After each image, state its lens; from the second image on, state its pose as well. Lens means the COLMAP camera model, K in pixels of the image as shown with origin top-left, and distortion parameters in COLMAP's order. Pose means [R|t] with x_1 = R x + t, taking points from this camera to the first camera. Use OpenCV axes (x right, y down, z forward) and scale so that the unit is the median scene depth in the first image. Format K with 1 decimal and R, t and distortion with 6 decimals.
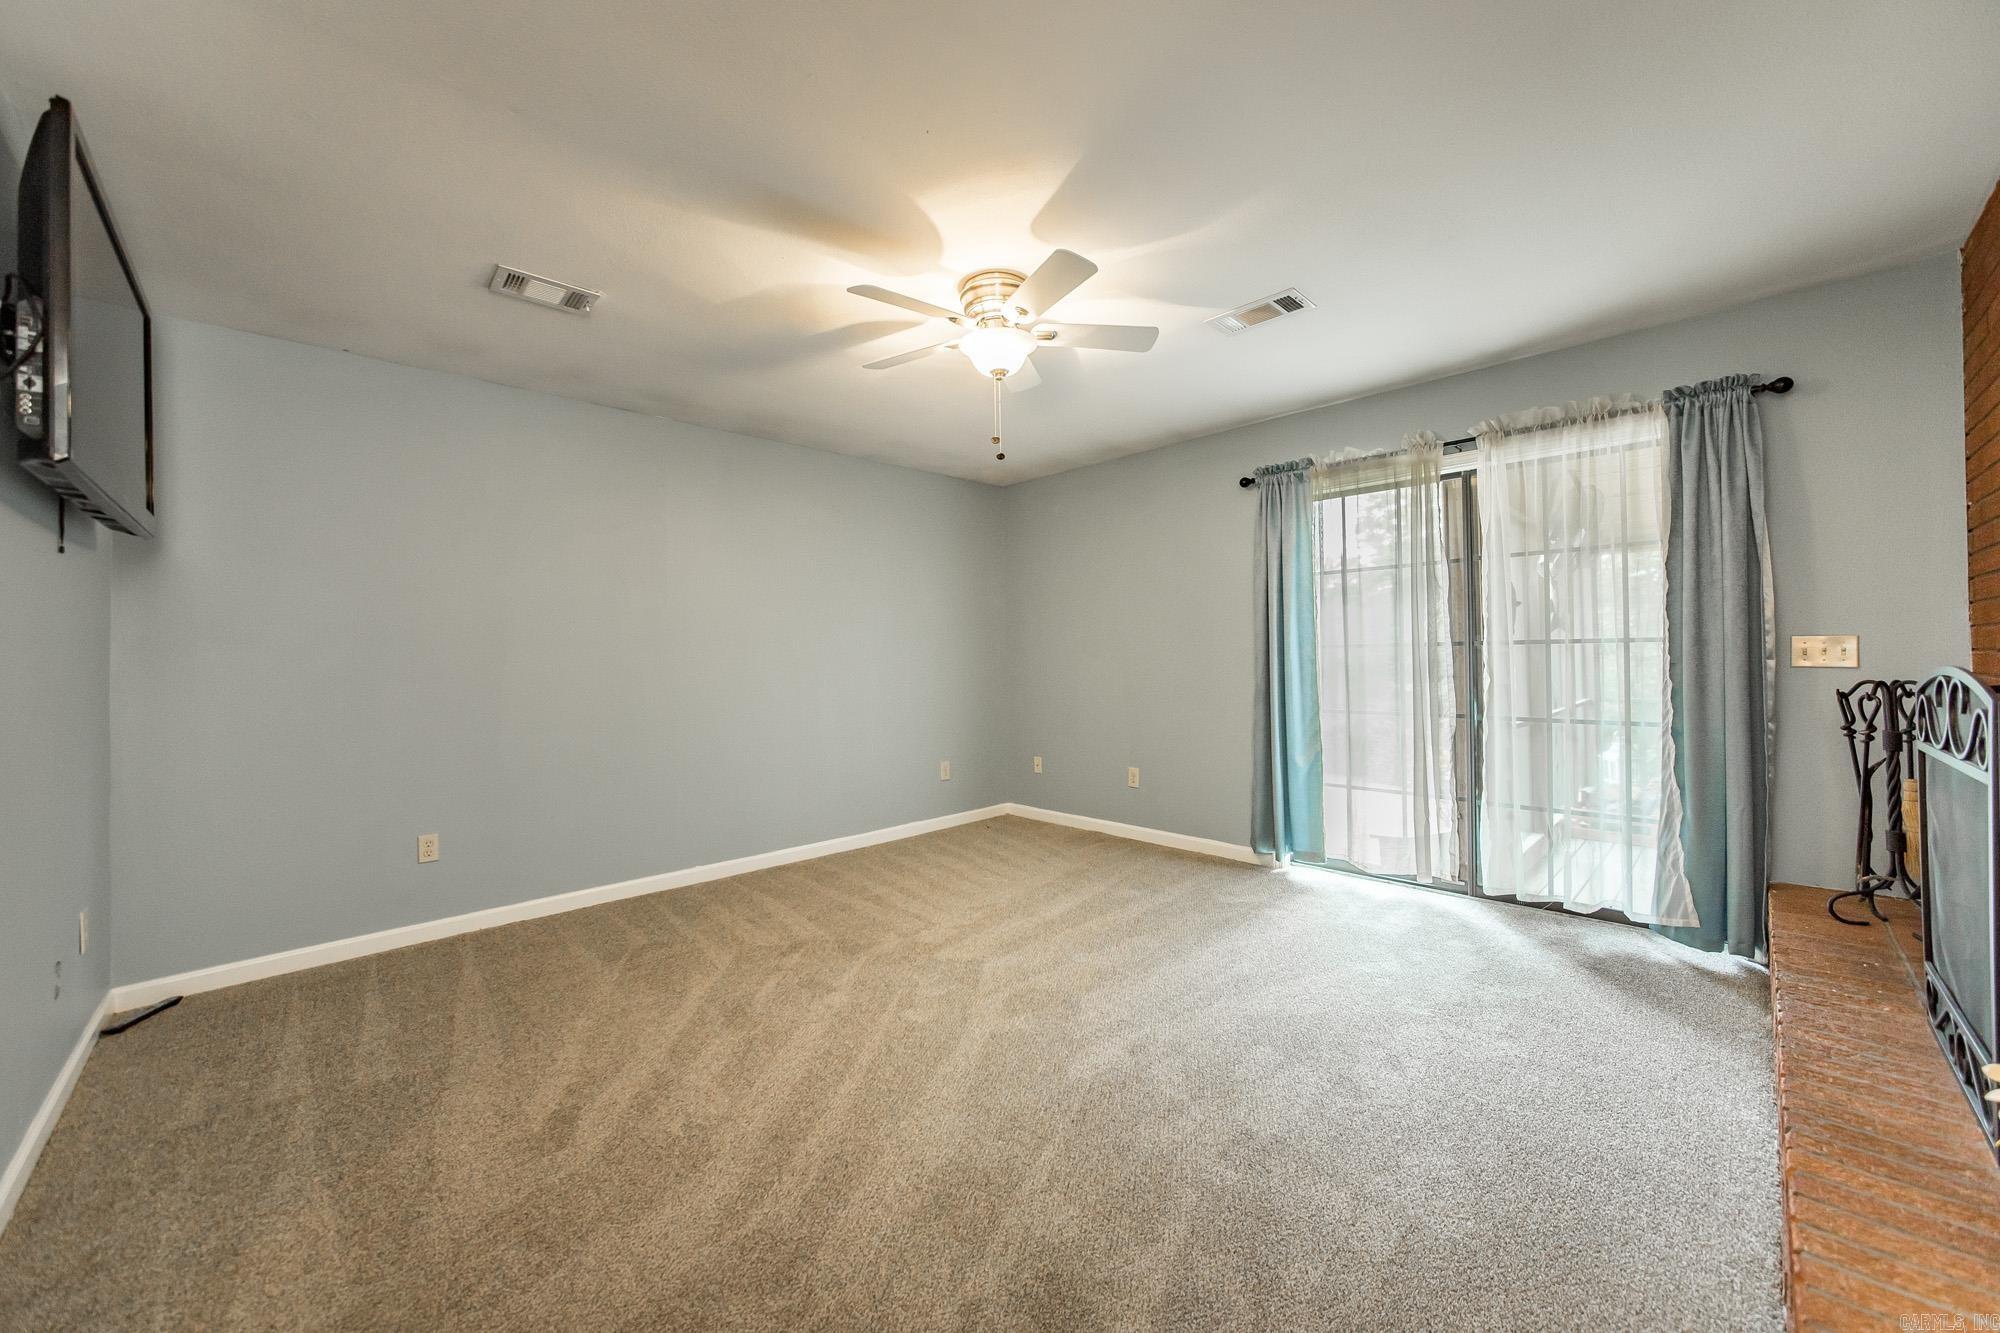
lens RADIAL K [[736.8, 0, 999.7], [0, 736.8, 655.1], [0, 0, 1]] dist [-0.024602, -0.000030]
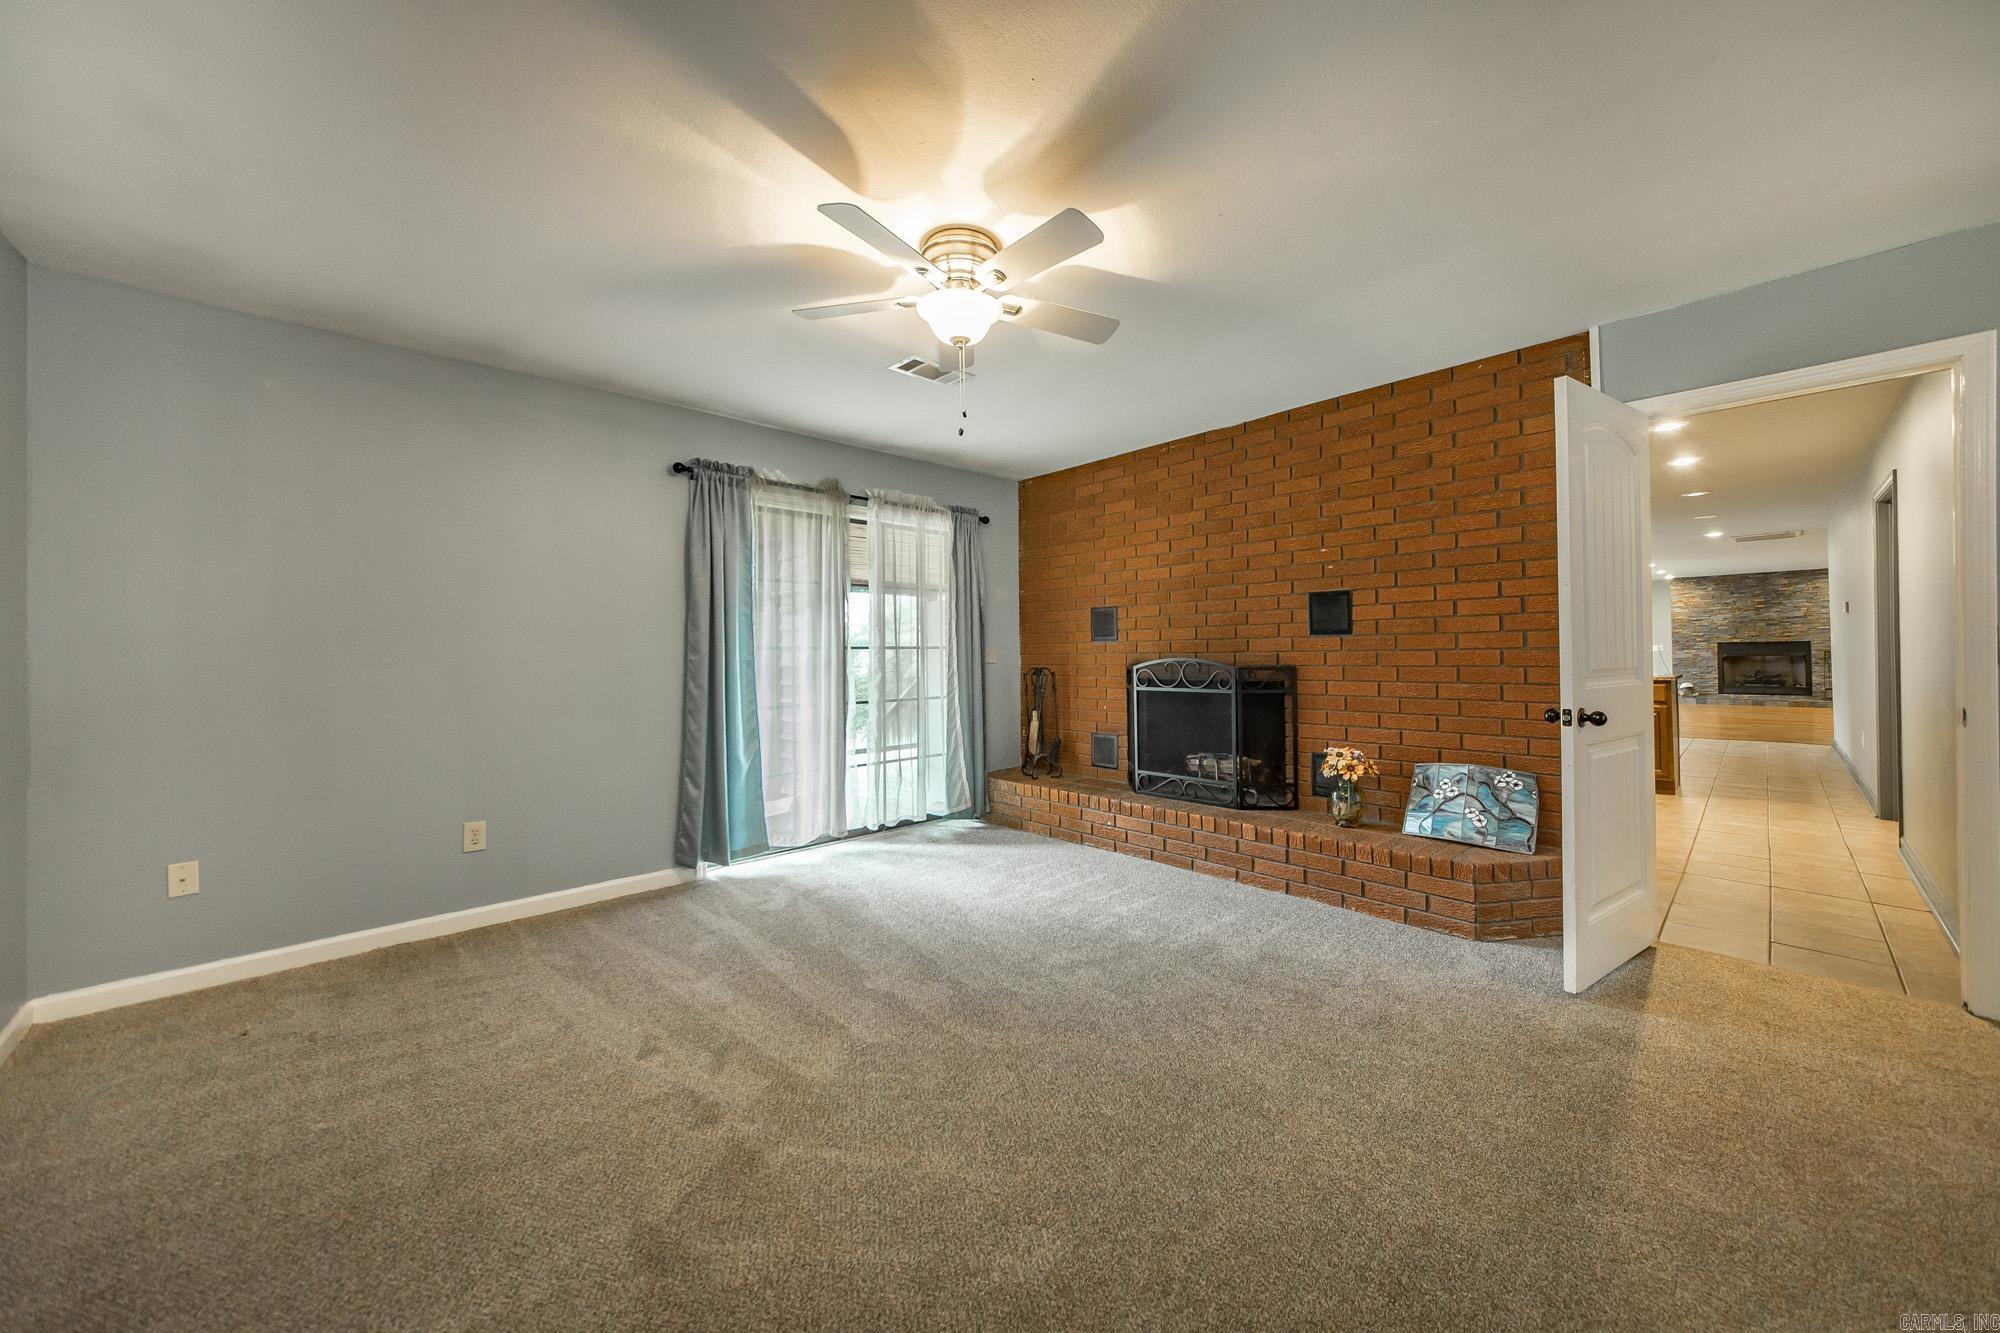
lens RADIAL K [[718.7, 0, 1003.4], [0, 718.7, 643.5], [0, 0, 1]] dist [-0.000081, 0.000049]
pose [[0.008786, 0.028604, 0.999552, -0.699634], [0.006380, 0.999569, -0.028660, 0.016500], [-0.999941, 0.006629, 0.008600, 0.739369]]
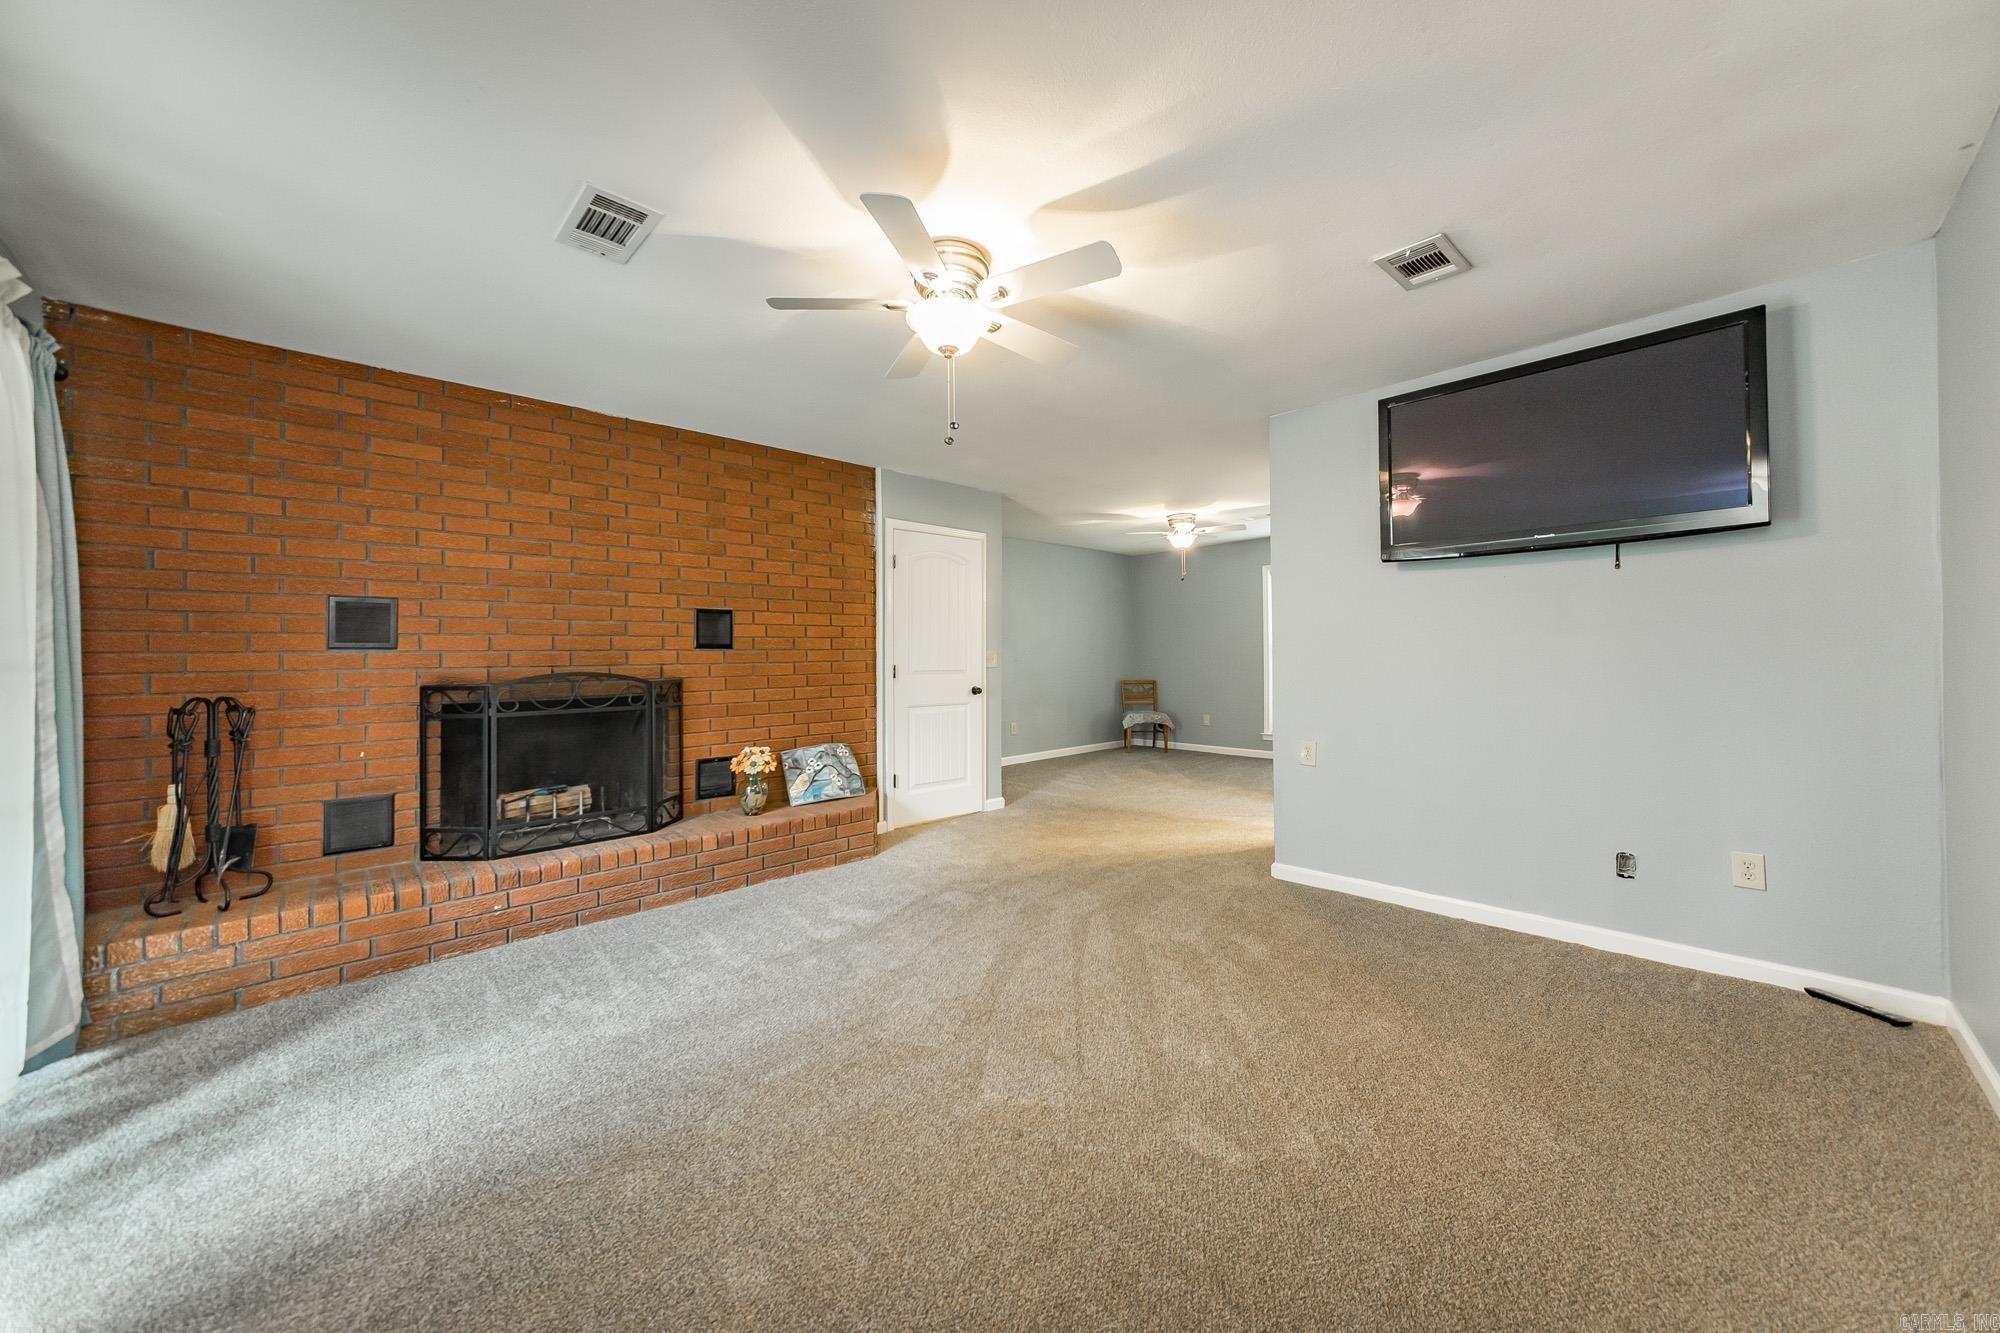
lens RADIAL K [[714.2, 0, 997.7], [0, 714.2, 648.6], [0, 0, 1]] dist [-0.002066, 0.000114]
pose [[-0.999663, 0.025818, -0.002767, -0.043500], [0.025854, 0.999566, -0.014147, 0.002974], [0.002400, -0.014214, -0.999896, 1.478273]]
